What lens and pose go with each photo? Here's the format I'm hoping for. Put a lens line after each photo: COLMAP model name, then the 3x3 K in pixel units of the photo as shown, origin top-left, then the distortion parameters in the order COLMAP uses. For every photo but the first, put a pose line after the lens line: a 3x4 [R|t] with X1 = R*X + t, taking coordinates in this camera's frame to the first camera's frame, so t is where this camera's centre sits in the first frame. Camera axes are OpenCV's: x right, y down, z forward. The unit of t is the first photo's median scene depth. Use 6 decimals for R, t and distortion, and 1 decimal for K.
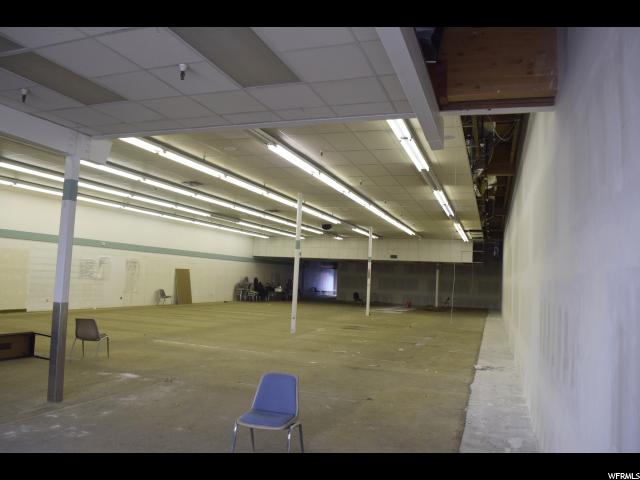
lens RADIAL K [[500.1, 0, 320.0], [0, 500.1, 240.0], [0, 0, 1]] dist [-0.002115, -0.002509]
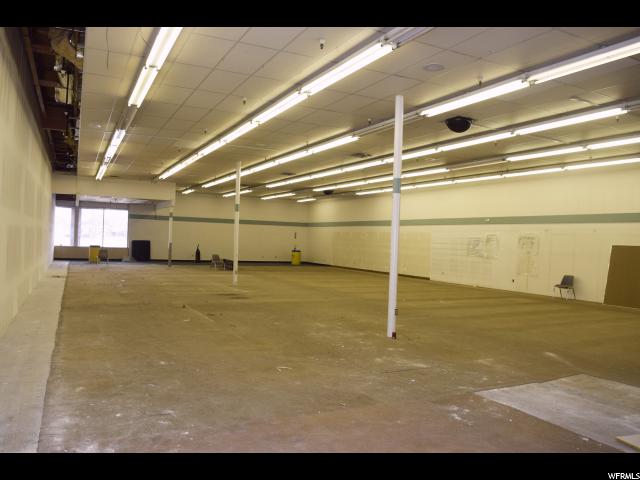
lens RADIAL K [[537.7, 0, 320.0], [0, 537.7, 240.0], [0, 0, 1]] dist [-0.073941, -0.000481]
pose [[-0.708951, -0.066635, -0.702102, 0.488003], [-0.009575, 0.996344, -0.084892, 0.131291], [0.705192, -0.053462, -0.706998, 1.460165]]
